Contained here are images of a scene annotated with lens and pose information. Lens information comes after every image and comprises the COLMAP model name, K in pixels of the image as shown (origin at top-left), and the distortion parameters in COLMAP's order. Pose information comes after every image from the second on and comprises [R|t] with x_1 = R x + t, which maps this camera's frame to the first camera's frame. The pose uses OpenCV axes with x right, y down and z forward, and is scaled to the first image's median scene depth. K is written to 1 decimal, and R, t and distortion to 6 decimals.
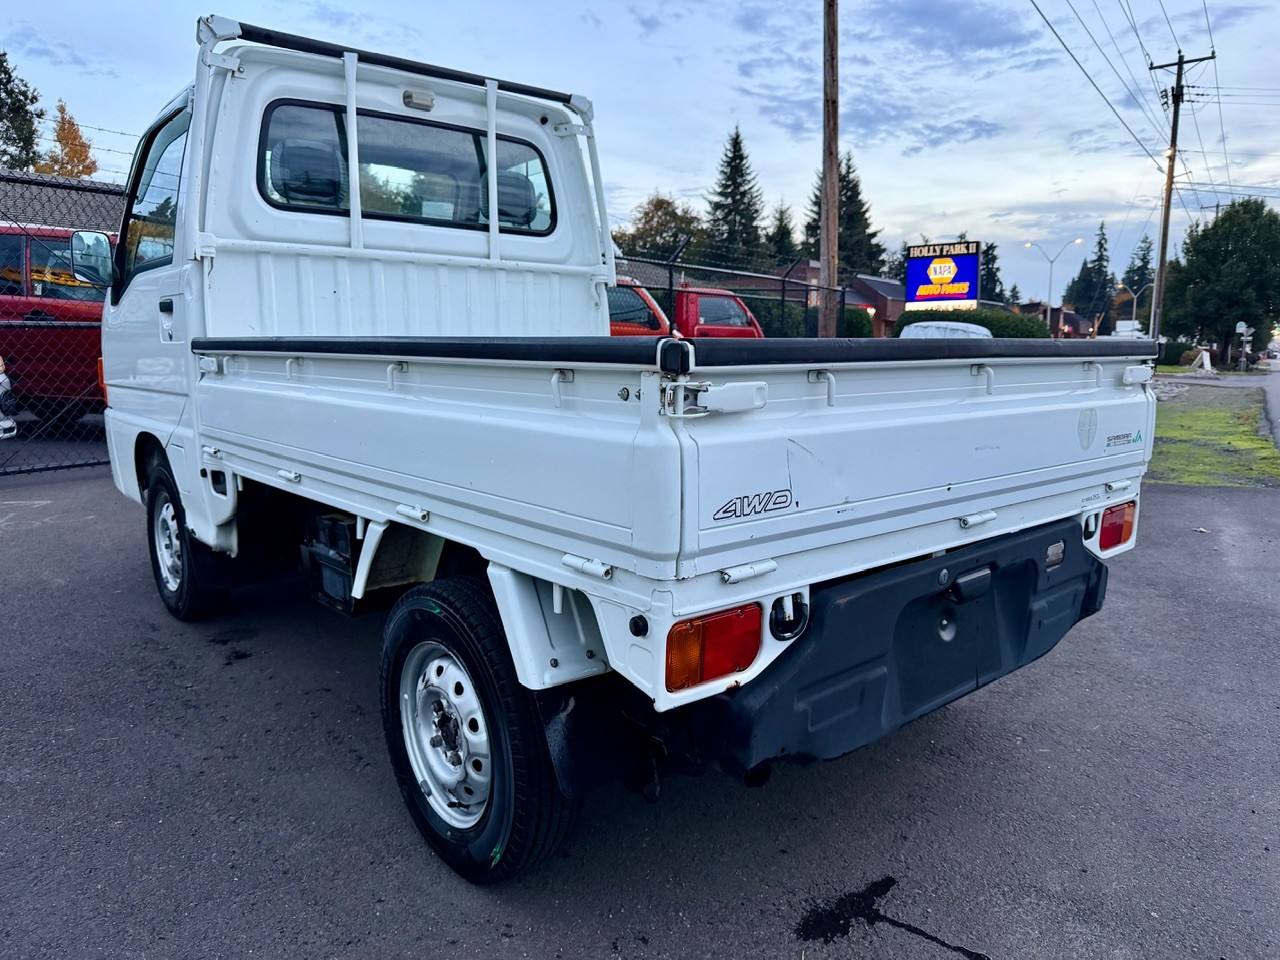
lens RADIAL K [[900.2, 0, 653.1], [0, 900.2, 493.5], [0, 0, 1]] dist [0.045243, -0.061036]
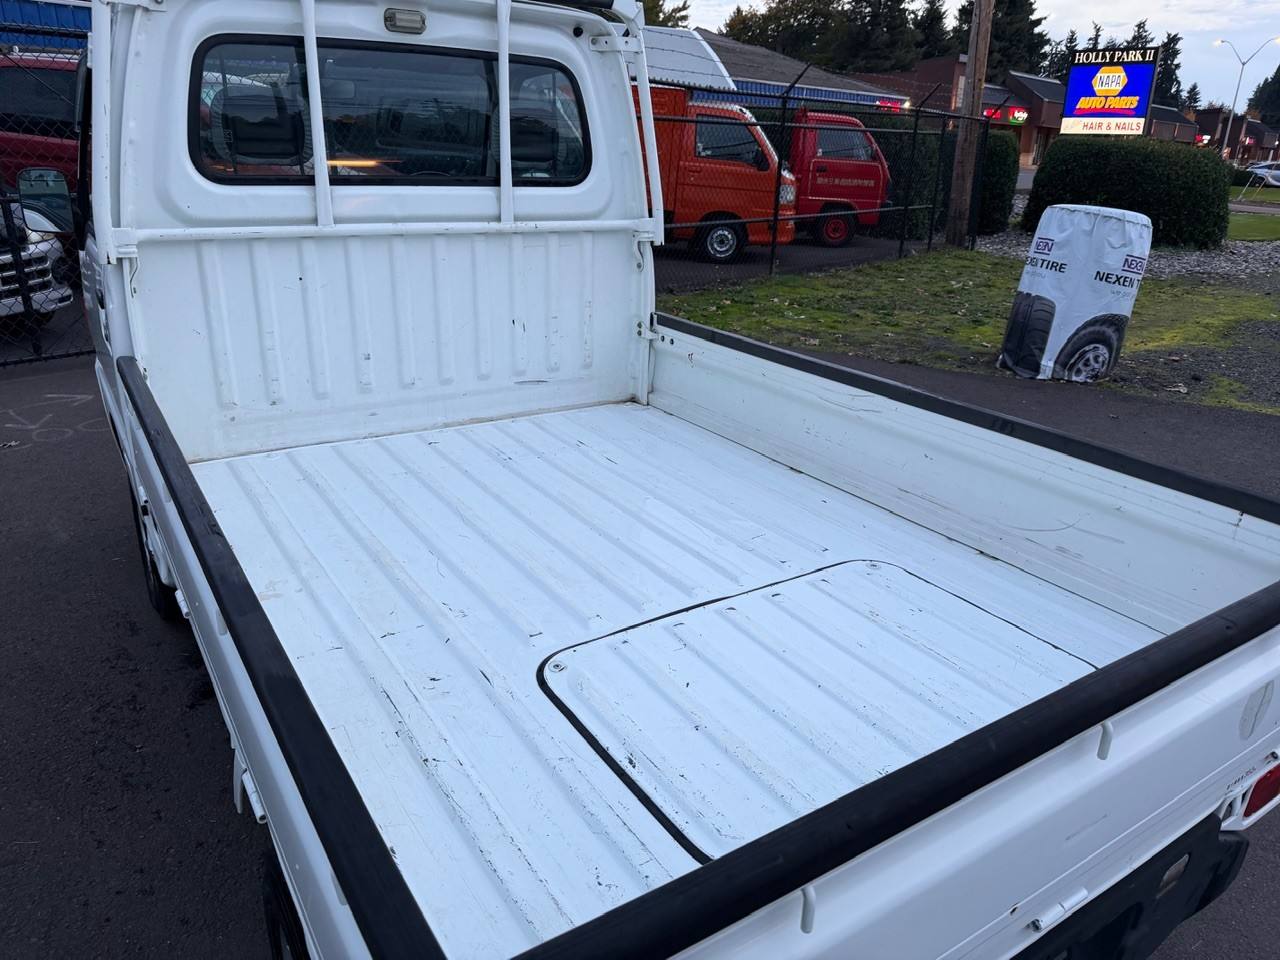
lens RADIAL K [[907.3, 0, 656.1], [0, 907.3, 482.0], [0, 0, 1]] dist [0.005546, -0.003846]
pose [[0.991674, 0.073564, -0.105694, 0.059222], [-0.051591, 0.978979, 0.197330, -0.204518], [0.117989, -0.190234, 0.974623, 0.193147]]
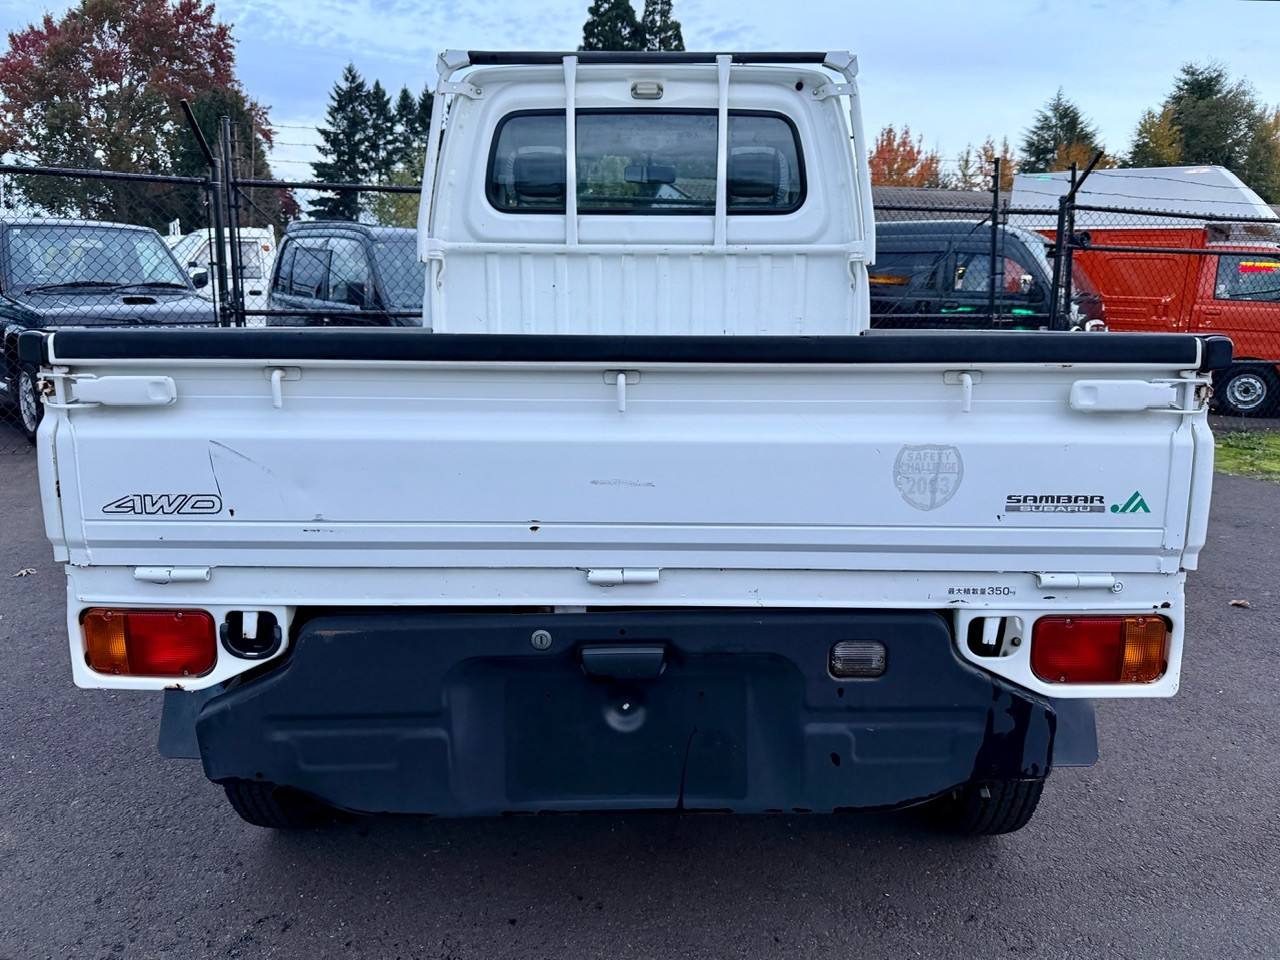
lens RADIAL K [[922.9, 0, 661.4], [0, 922.9, 477.8], [0, 0, 1]] dist [0.172659, -0.340818]
pose [[0.751828, 0.106427, -0.650714, 0.455997], [-0.110937, 0.993236, 0.034272, -0.042813], [0.649960, 0.046421, 0.758549, 0.229320]]
